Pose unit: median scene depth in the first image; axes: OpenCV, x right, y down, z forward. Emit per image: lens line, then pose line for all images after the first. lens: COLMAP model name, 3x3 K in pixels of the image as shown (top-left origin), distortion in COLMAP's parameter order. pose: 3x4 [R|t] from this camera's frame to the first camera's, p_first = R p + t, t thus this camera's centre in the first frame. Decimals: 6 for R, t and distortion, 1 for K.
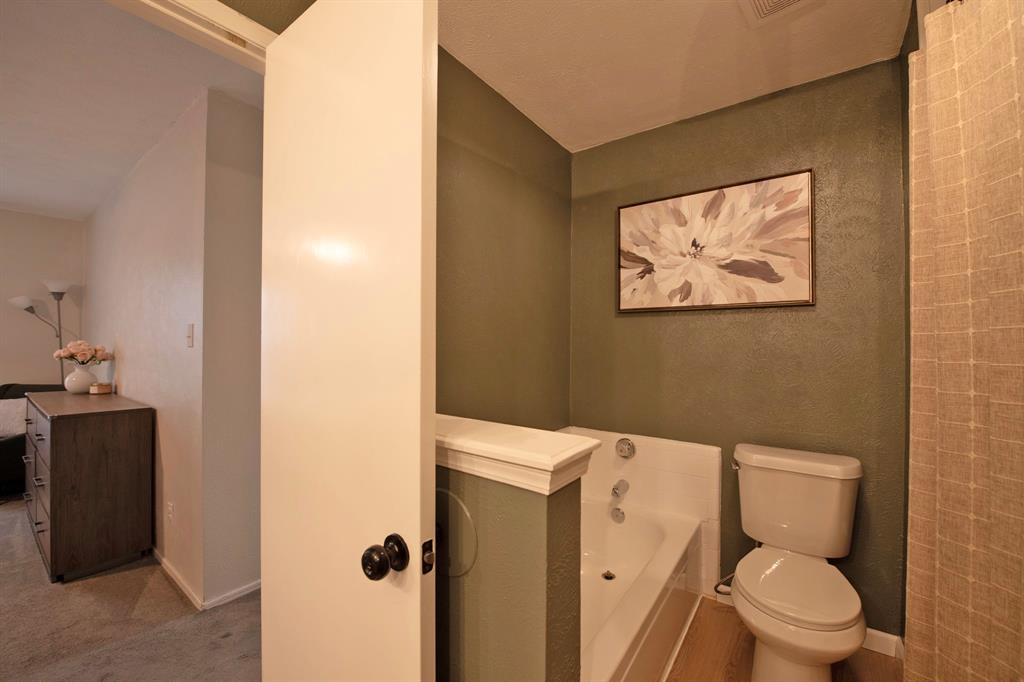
lens RADIAL K [[404.2, 0, 509.4], [0, 404.2, 341.1], [0, 0, 1]] dist [-0.022616, -0.000377]
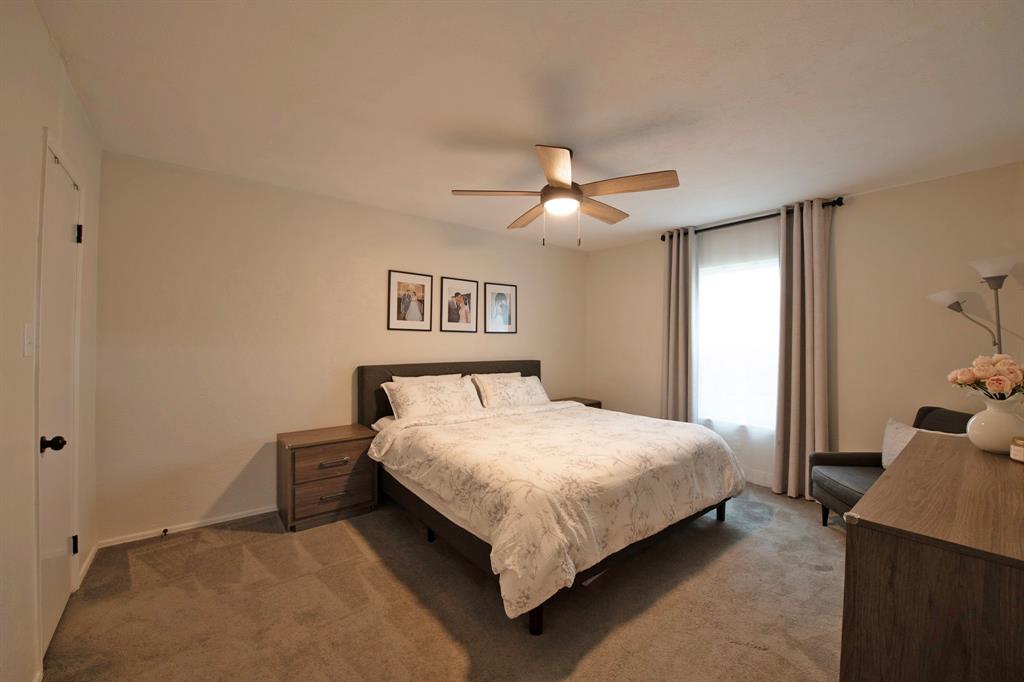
lens RADIAL K [[404.2, 0, 509.4], [0, 404.2, 341.1], [0, 0, 1]] dist [-0.022616, -0.000377]
pose [[-0.259419, -0.005549, -0.965749, -0.399823], [-0.003348, 0.999983, -0.004846, -0.014480], [0.965759, 0.001976, -0.259433, 0.492038]]
